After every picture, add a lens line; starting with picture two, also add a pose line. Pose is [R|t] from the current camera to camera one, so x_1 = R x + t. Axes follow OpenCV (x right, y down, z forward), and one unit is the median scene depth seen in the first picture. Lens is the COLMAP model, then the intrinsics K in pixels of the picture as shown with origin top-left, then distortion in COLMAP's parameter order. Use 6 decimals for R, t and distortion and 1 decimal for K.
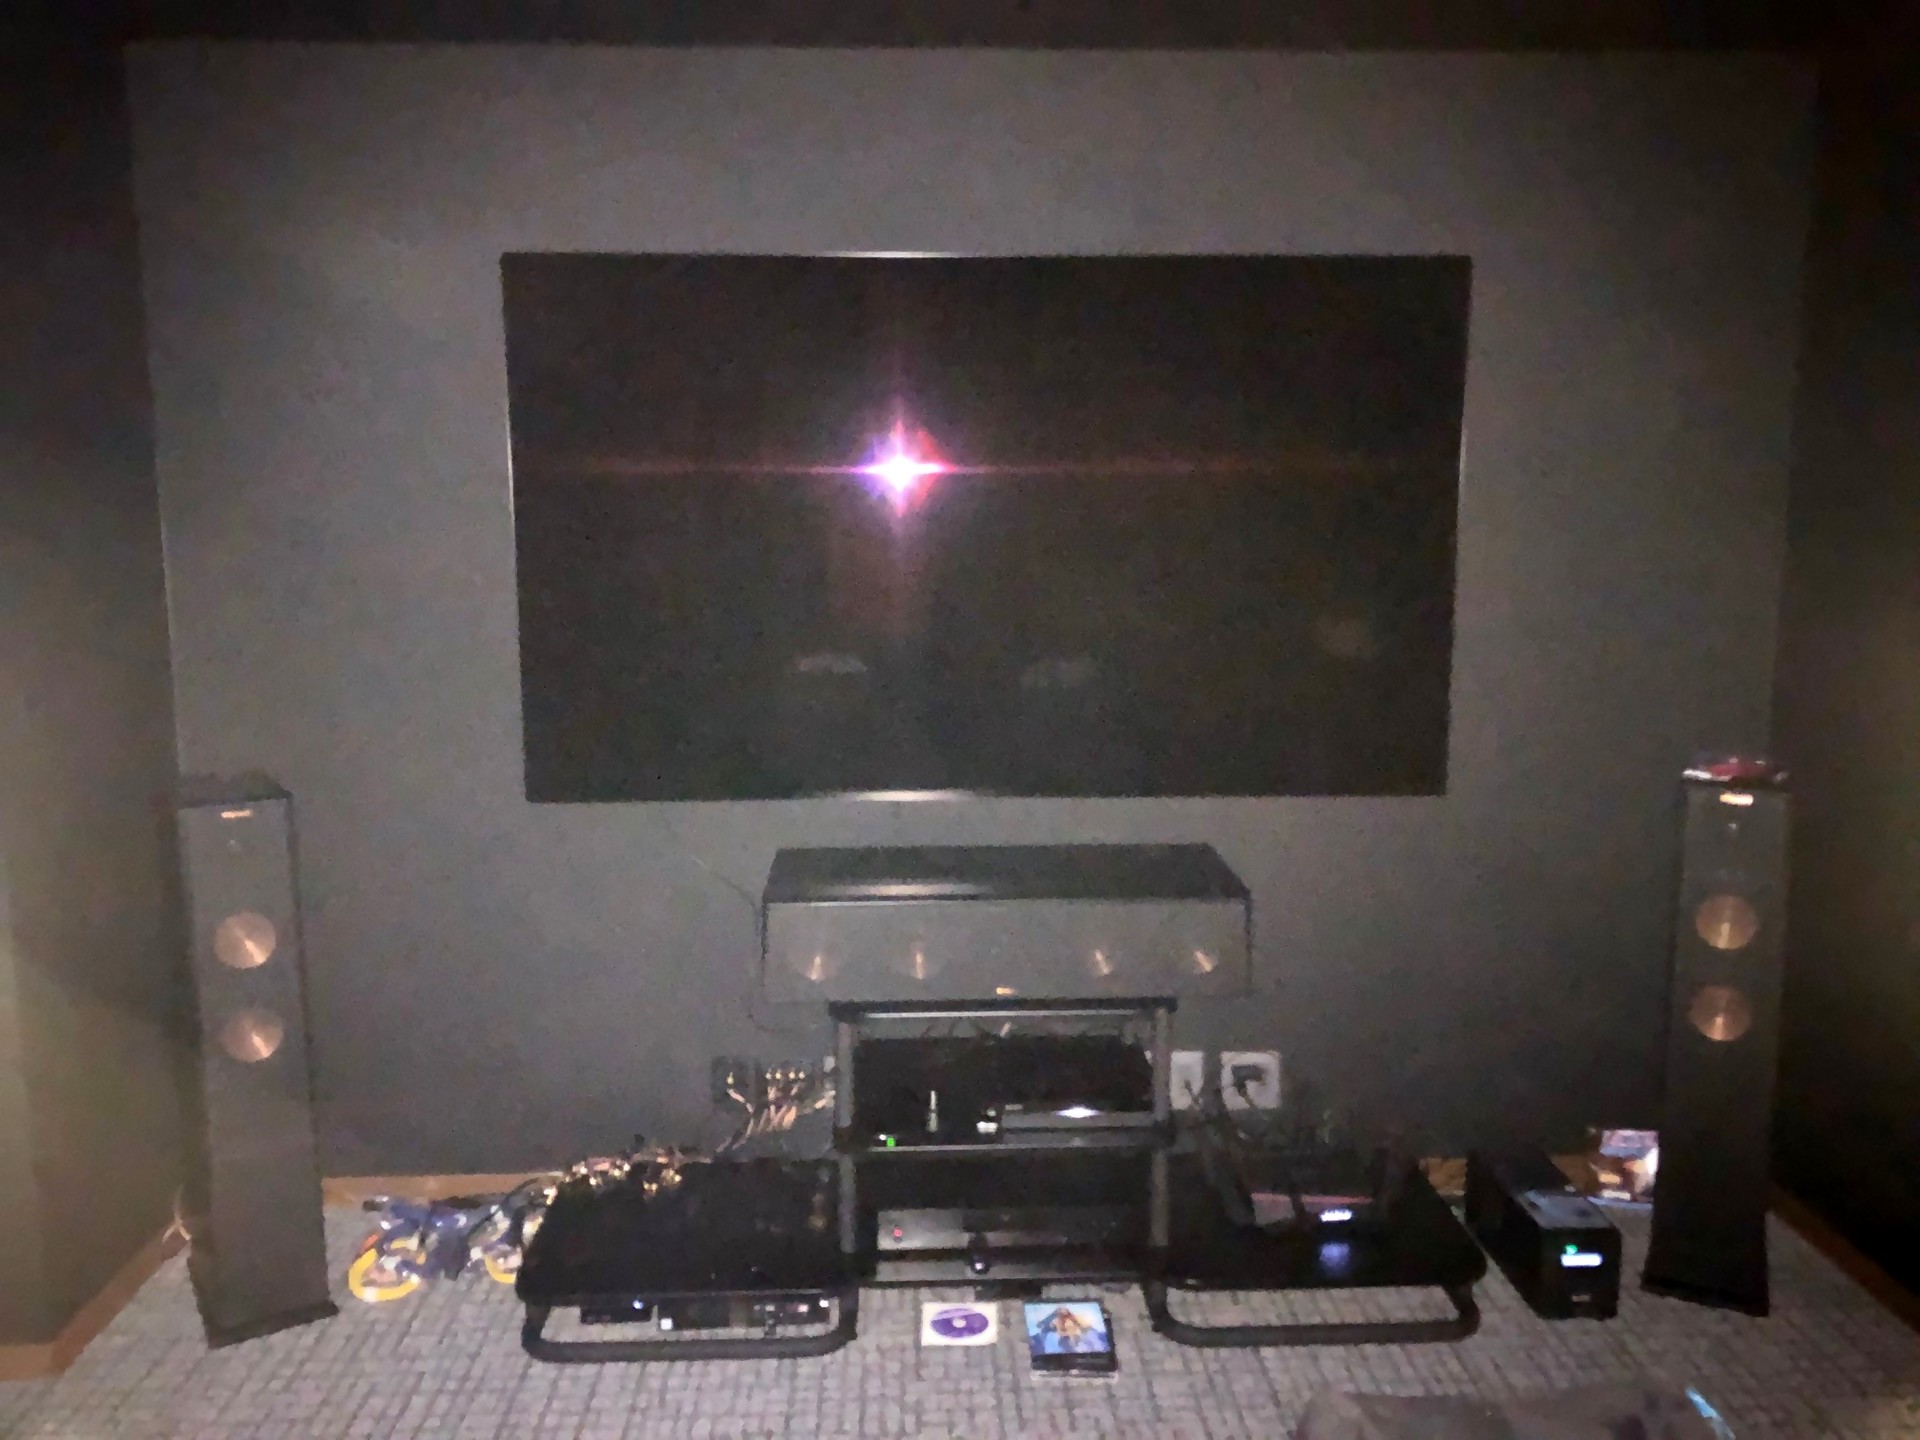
lens RADIAL K [[1561.2, 0, 957.1], [0, 1561.2, 694.7], [0, 0, 1]] dist [-0.002123, -0.009548]
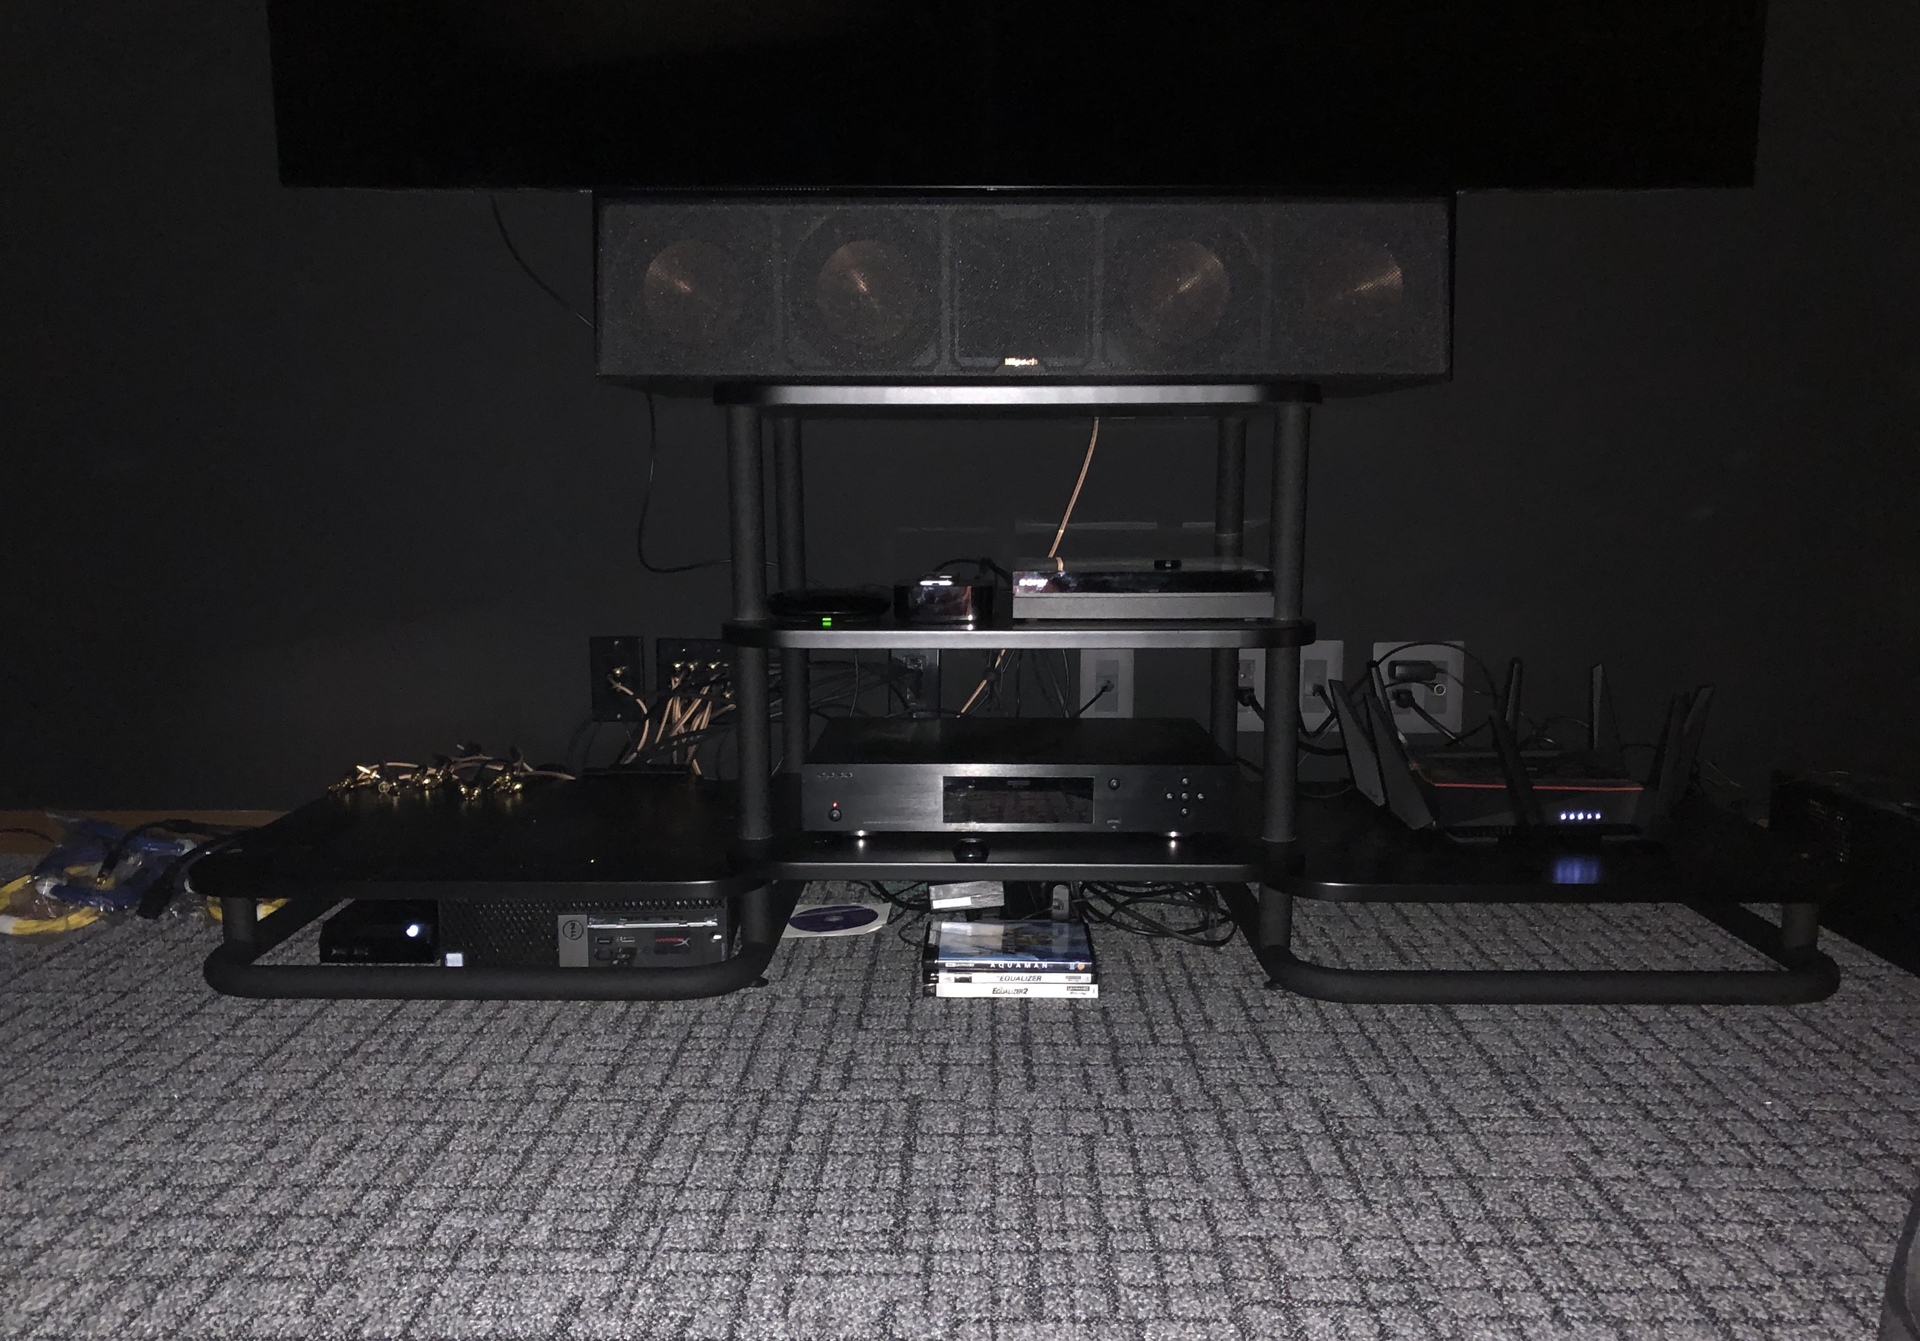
lens RADIAL K [[1692.2, 0, 960.0], [0, 1692.2, 670.5], [0, 0, 1]] dist [-0.006607, -0.009317]
pose [[0.998986, 0.013692, -0.042891, 0.035087], [-0.011724, 0.998882, 0.045804, 0.257839], [0.043470, -0.045255, 0.998029, 0.358648]]
